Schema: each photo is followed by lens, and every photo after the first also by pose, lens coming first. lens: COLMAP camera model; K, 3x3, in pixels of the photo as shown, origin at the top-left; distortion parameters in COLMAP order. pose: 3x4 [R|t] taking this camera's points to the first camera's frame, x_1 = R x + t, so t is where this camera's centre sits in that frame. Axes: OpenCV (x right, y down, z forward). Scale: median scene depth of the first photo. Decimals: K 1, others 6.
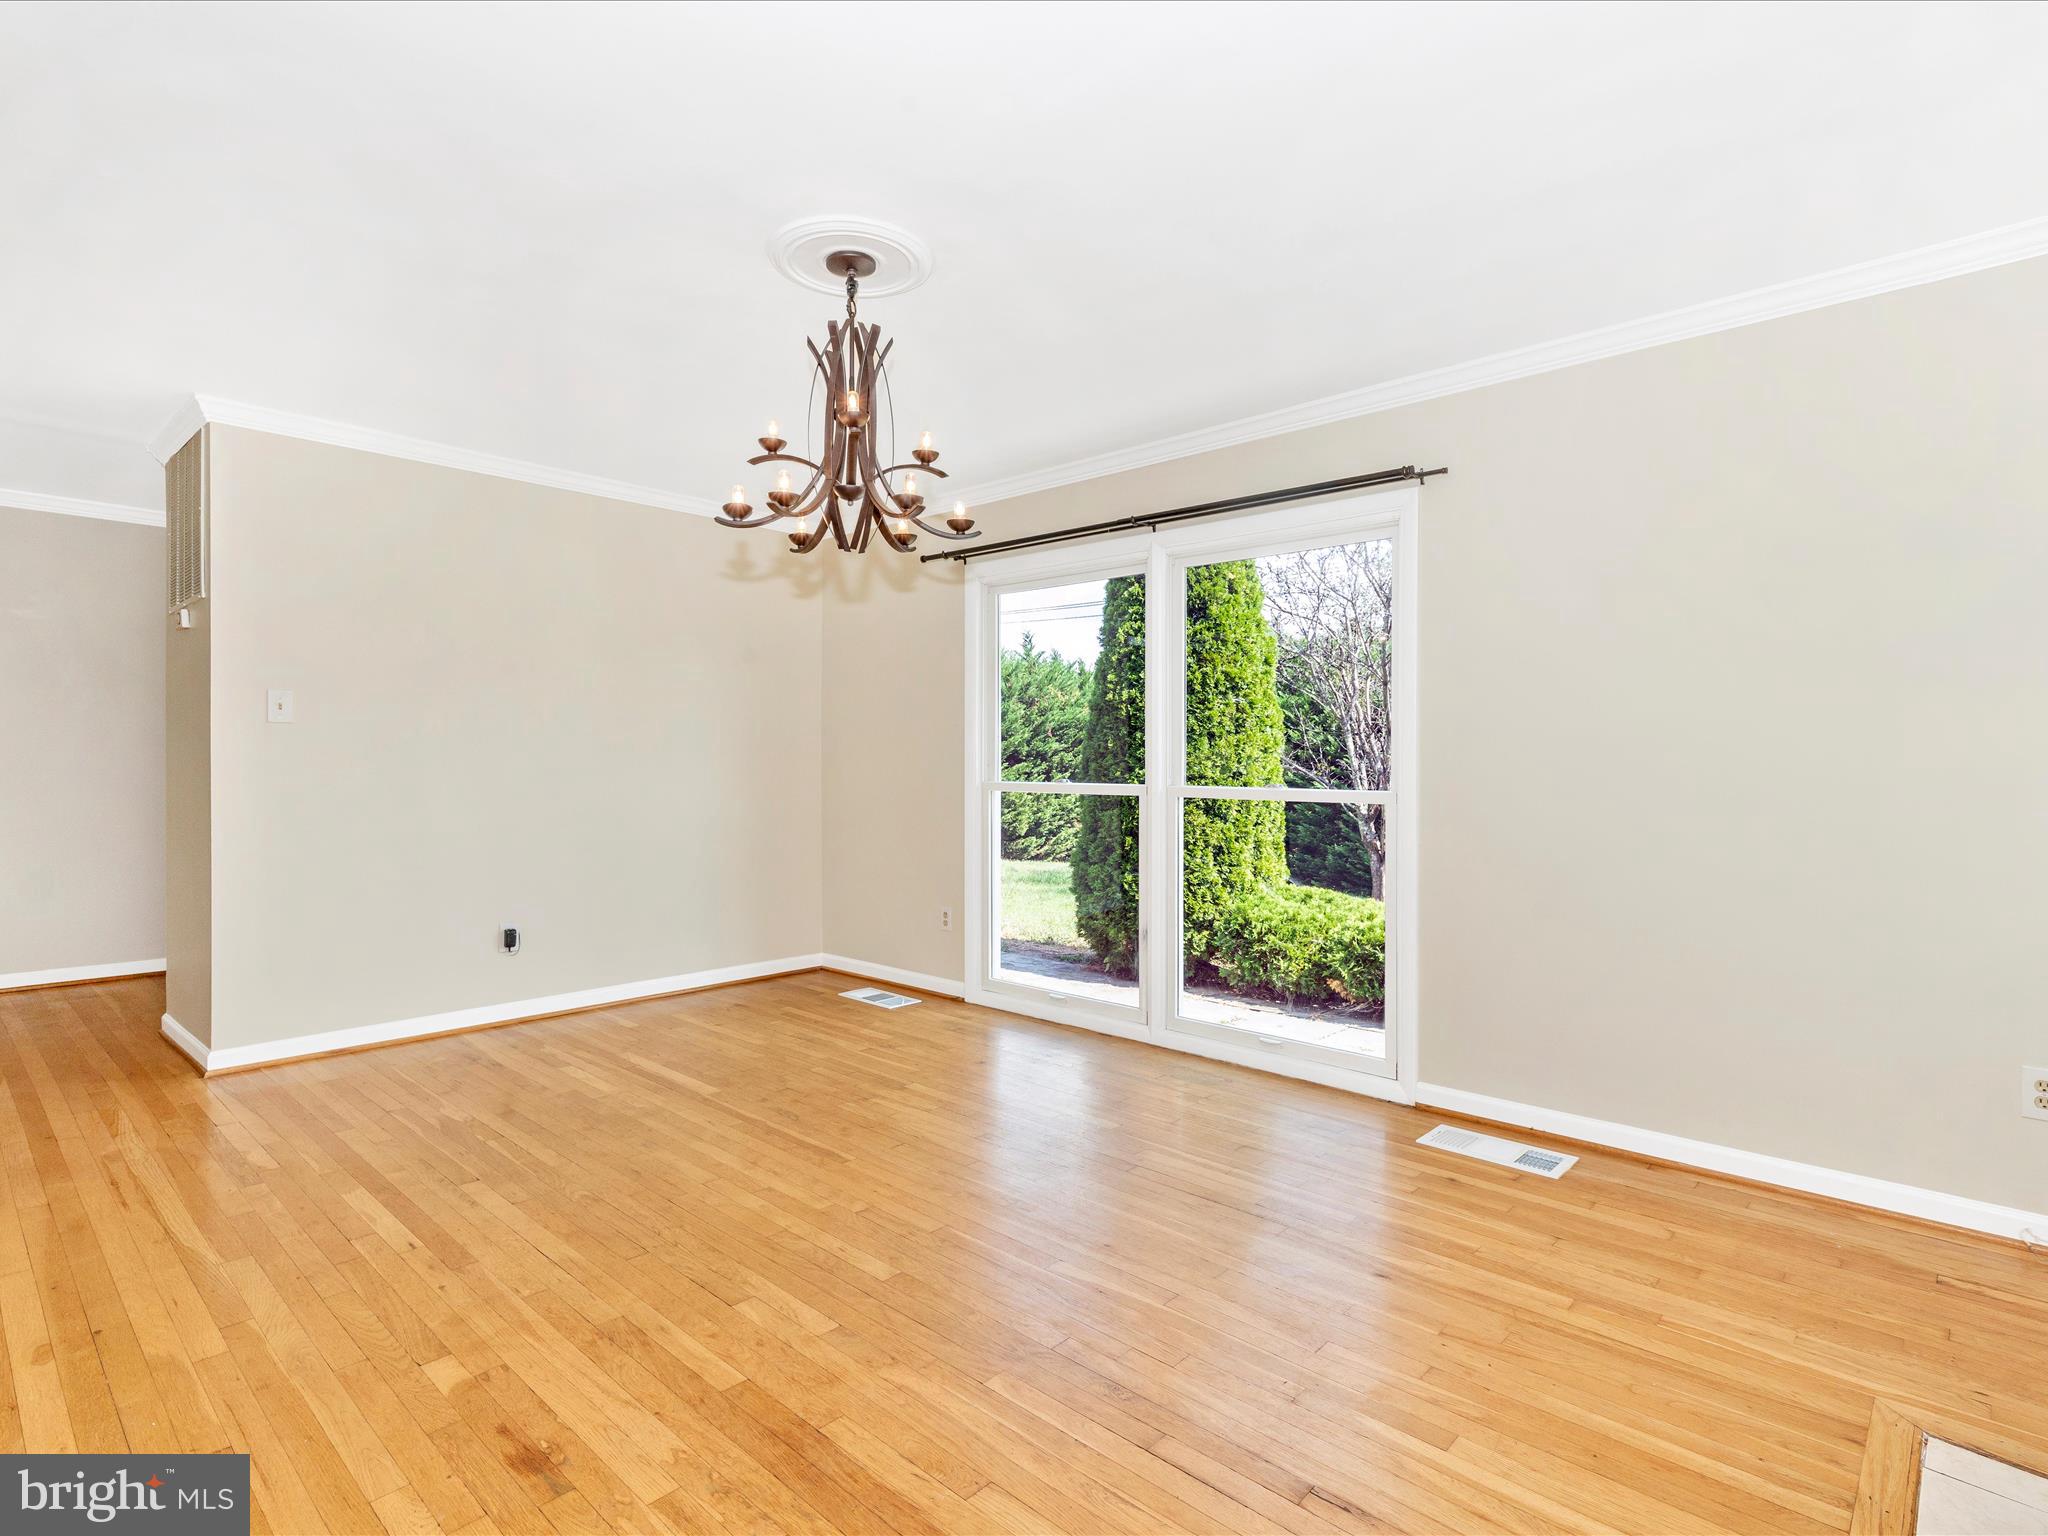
lens RADIAL K [[1029.5, 0, 974.0], [0, 1029.5, 773.9], [0, 0, 1]] dist [0.001336, -0.000979]
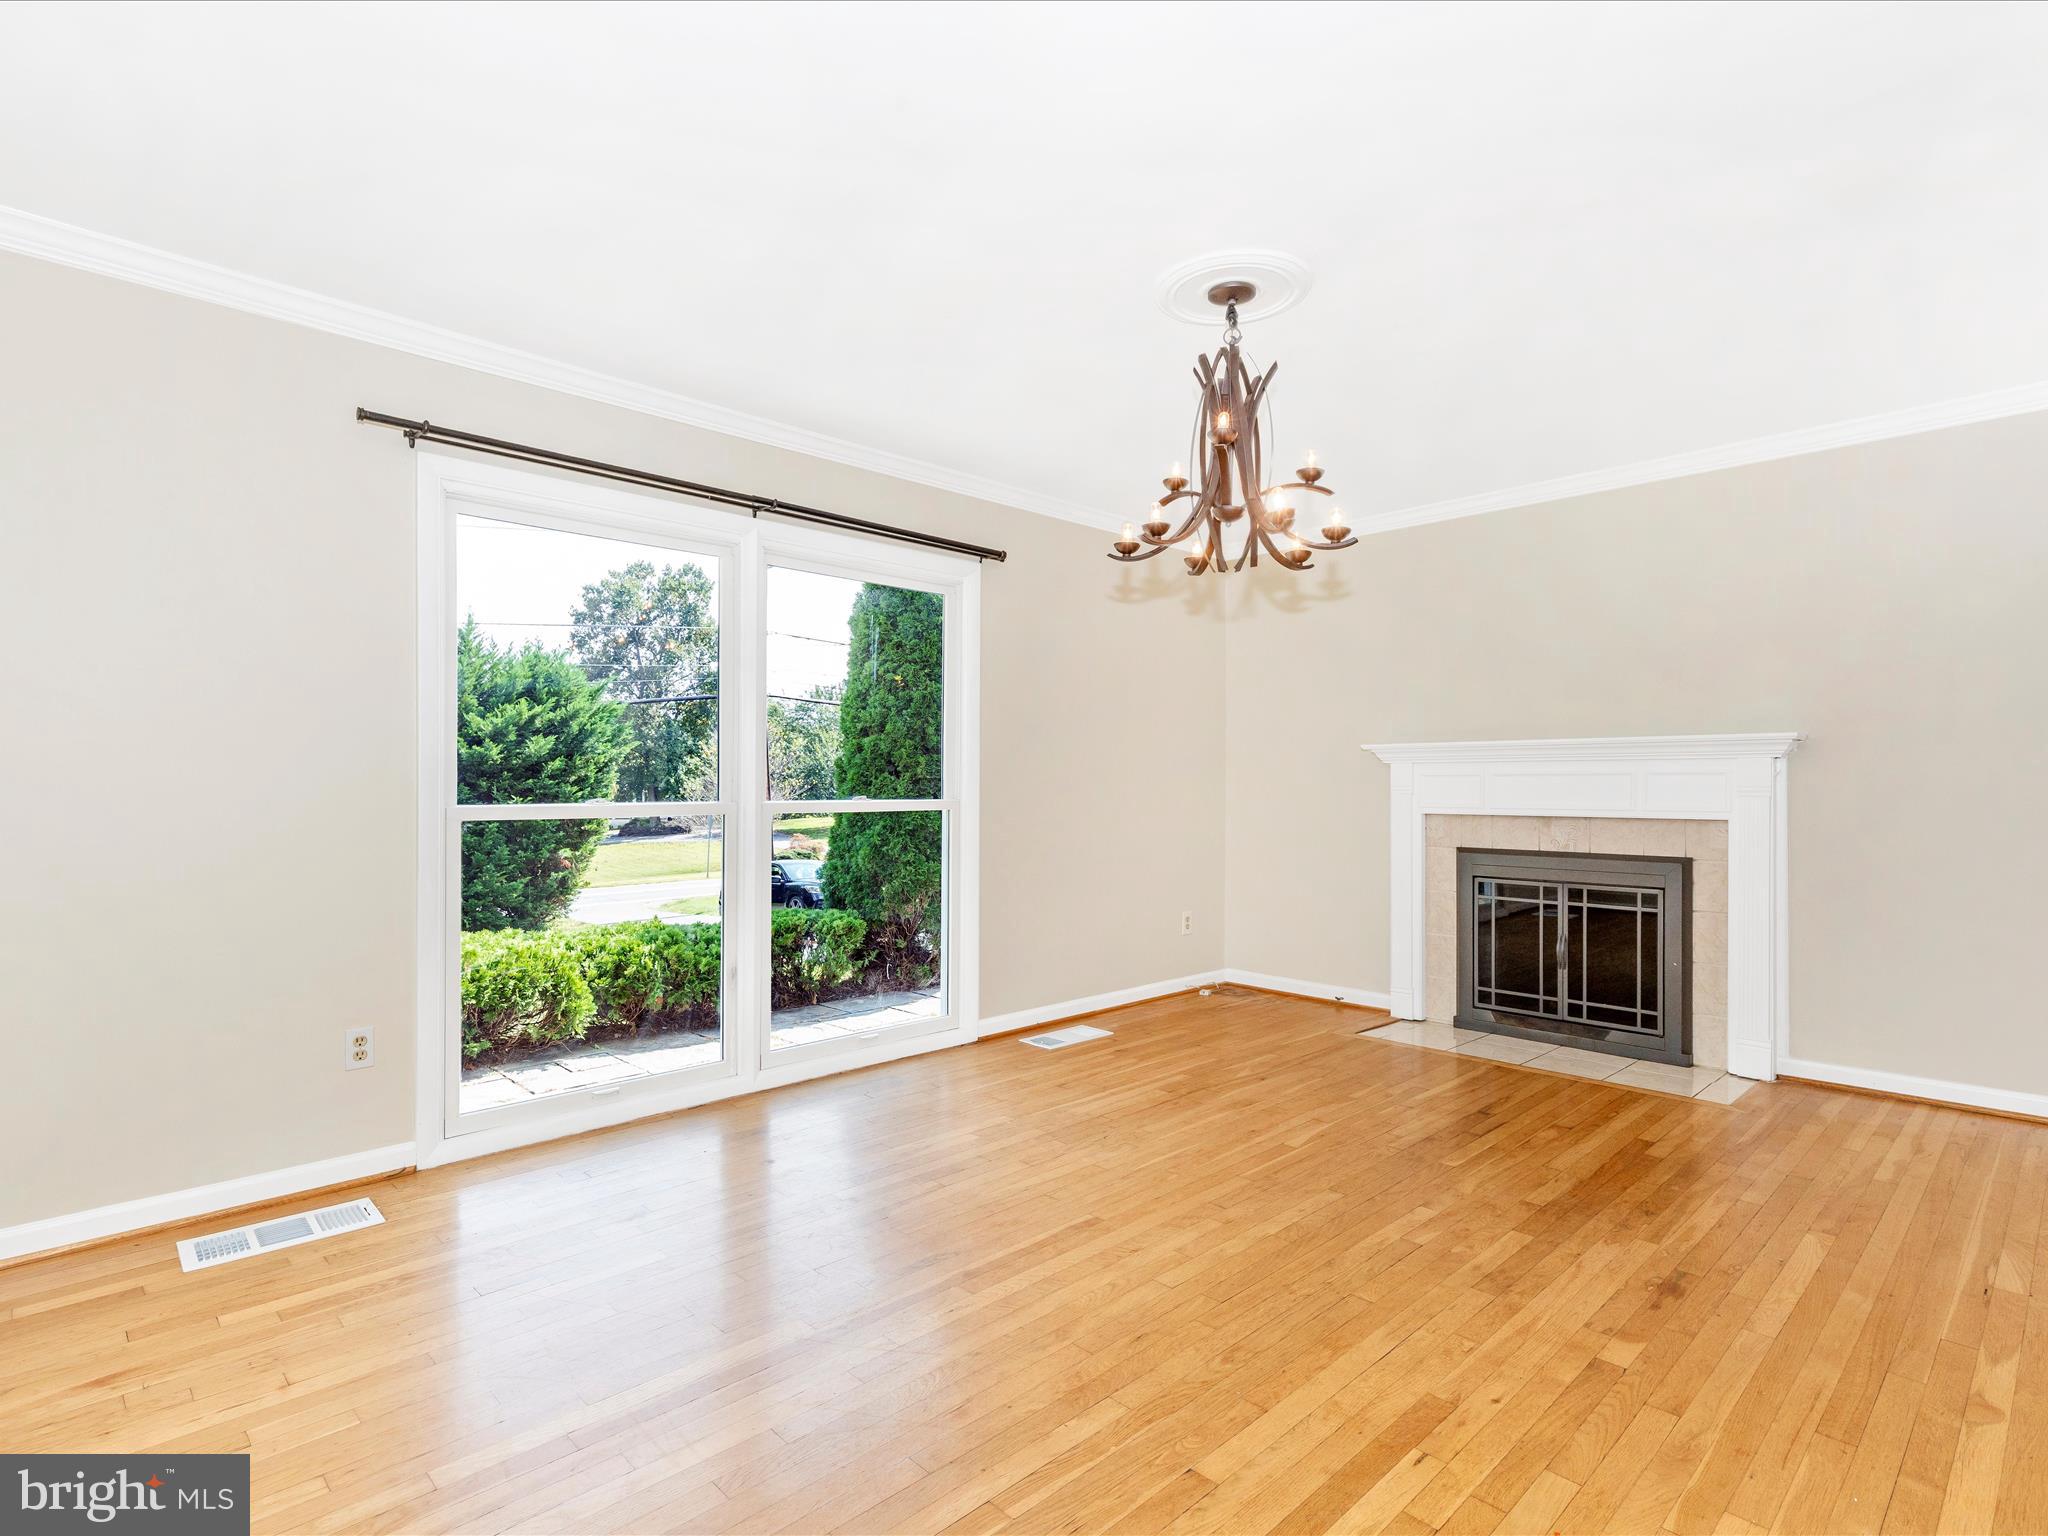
lens RADIAL K [[1105.2, 0, 1023.5], [0, 1105.2, 798.8], [0, 0, 1]] dist [0.018107, -0.000812]
pose [[0.009020, -0.024657, 0.999655, -1.239263], [0.009280, 0.999655, 0.024574, -0.020304], [-0.999916, 0.009055, 0.009246, 1.196434]]
